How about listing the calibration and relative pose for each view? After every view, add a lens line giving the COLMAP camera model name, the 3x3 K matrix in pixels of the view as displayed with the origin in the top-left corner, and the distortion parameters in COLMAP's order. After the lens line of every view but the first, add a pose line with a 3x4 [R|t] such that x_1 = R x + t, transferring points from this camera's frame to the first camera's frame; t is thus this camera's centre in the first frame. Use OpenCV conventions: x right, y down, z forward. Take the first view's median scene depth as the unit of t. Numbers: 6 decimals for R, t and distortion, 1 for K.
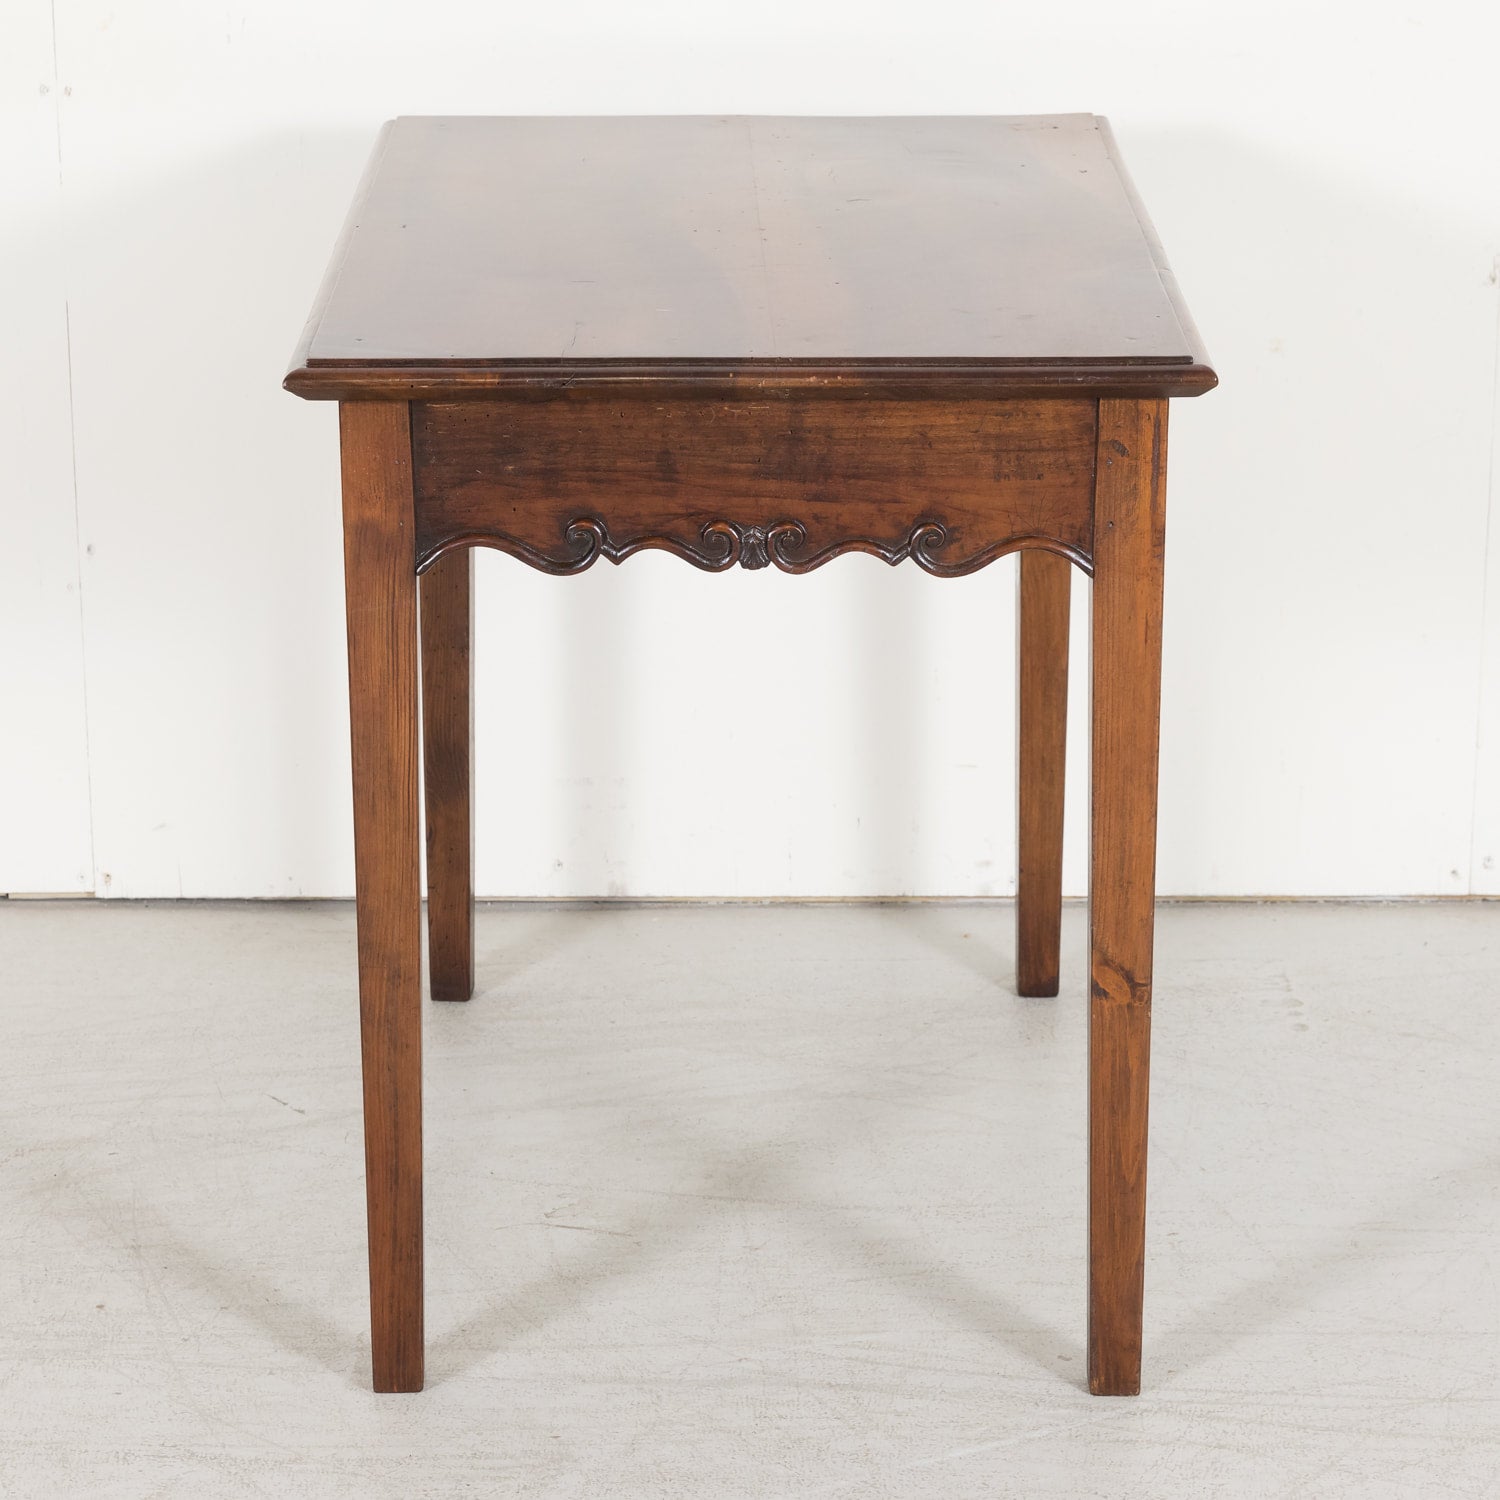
lens RADIAL K [[4695.1, 0, 750.8], [0, 4695.1, 749.3], [0, 0, 1]] dist [0.017347, 0.392896]
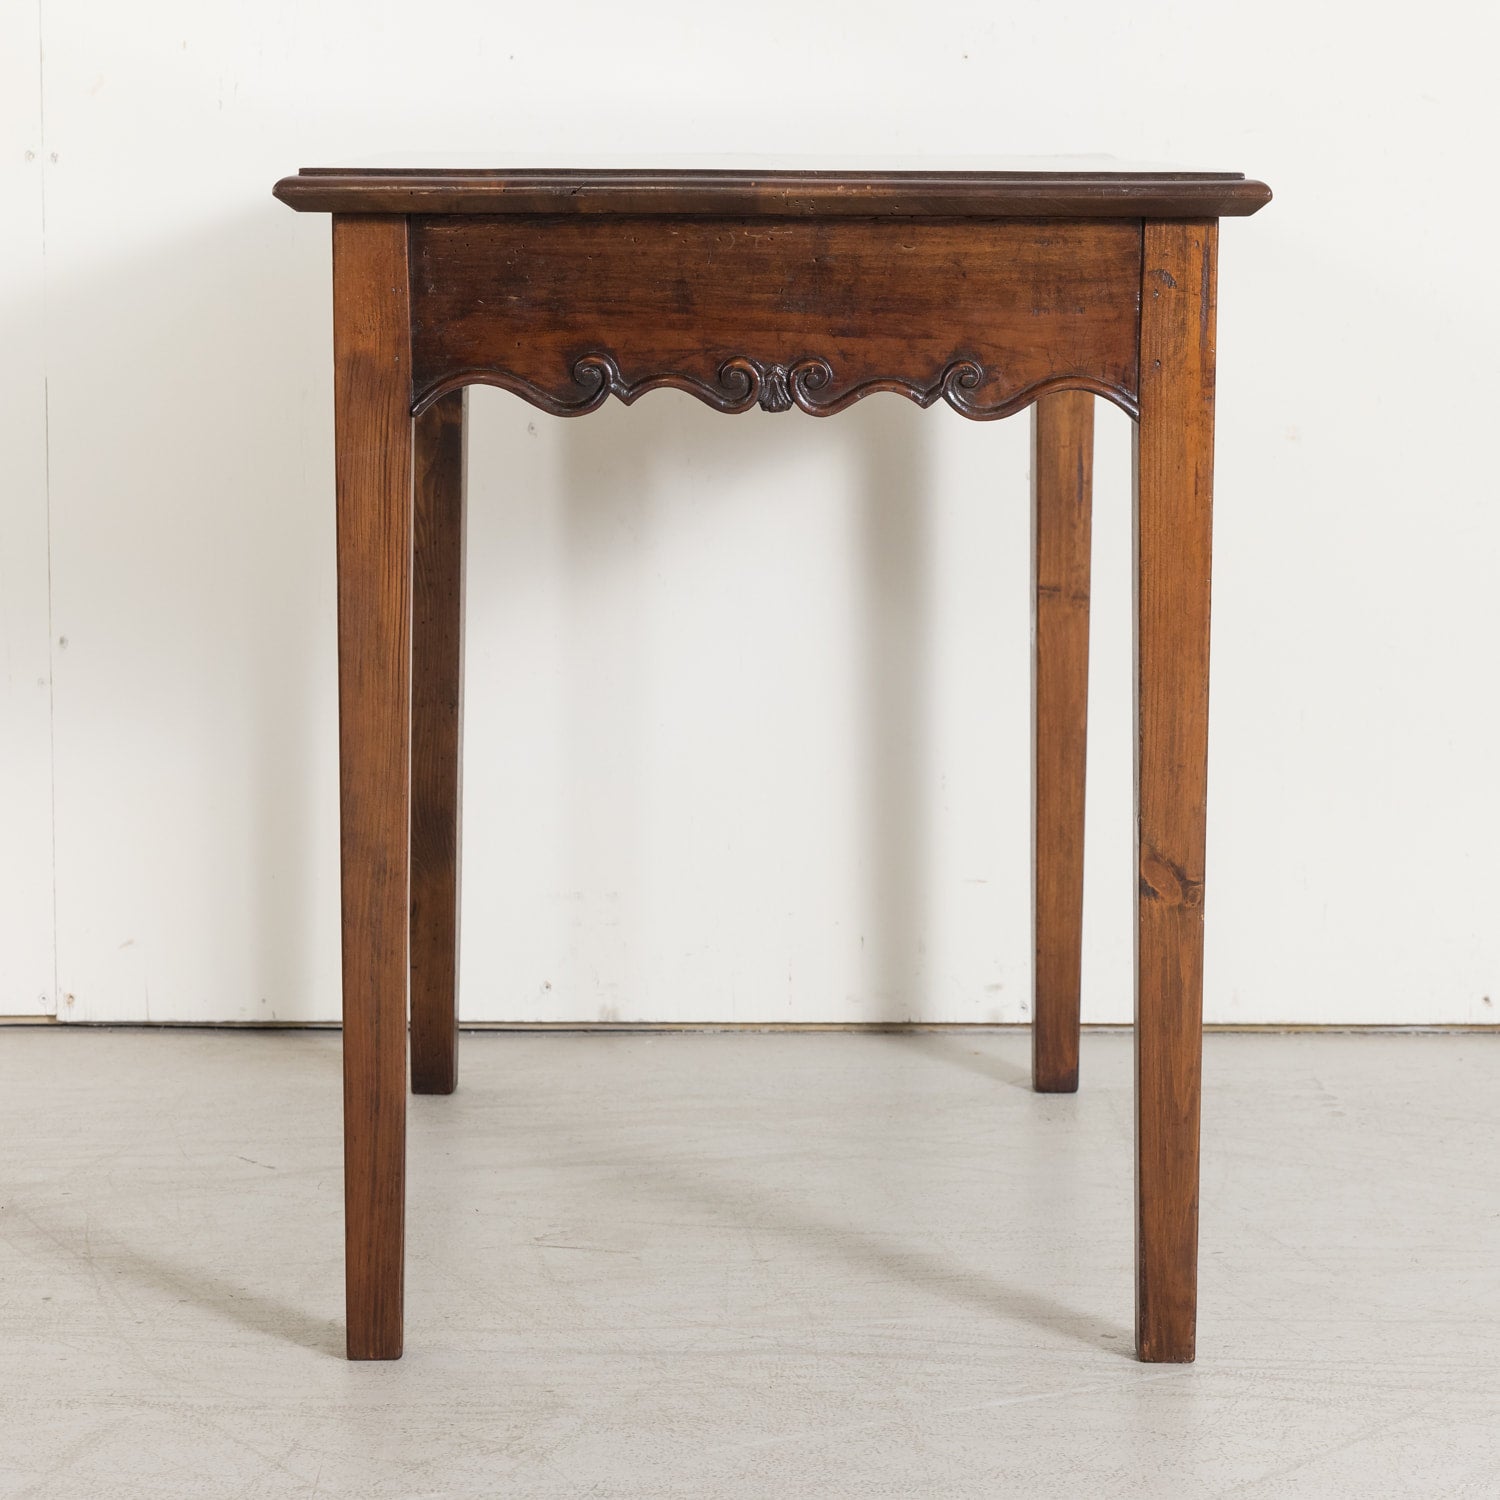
lens RADIAL K [[4411.5, 0, 782.1], [0, 4411.5, 694.4], [0, 0, 1]] dist [0.011982, 0.317383]
pose [[0.999816, 0.004810, 0.018585, -0.013459], [-0.001329, 0.983118, -0.182965, 0.170986], [-0.019152, 0.182907, 0.982944, 0.145486]]
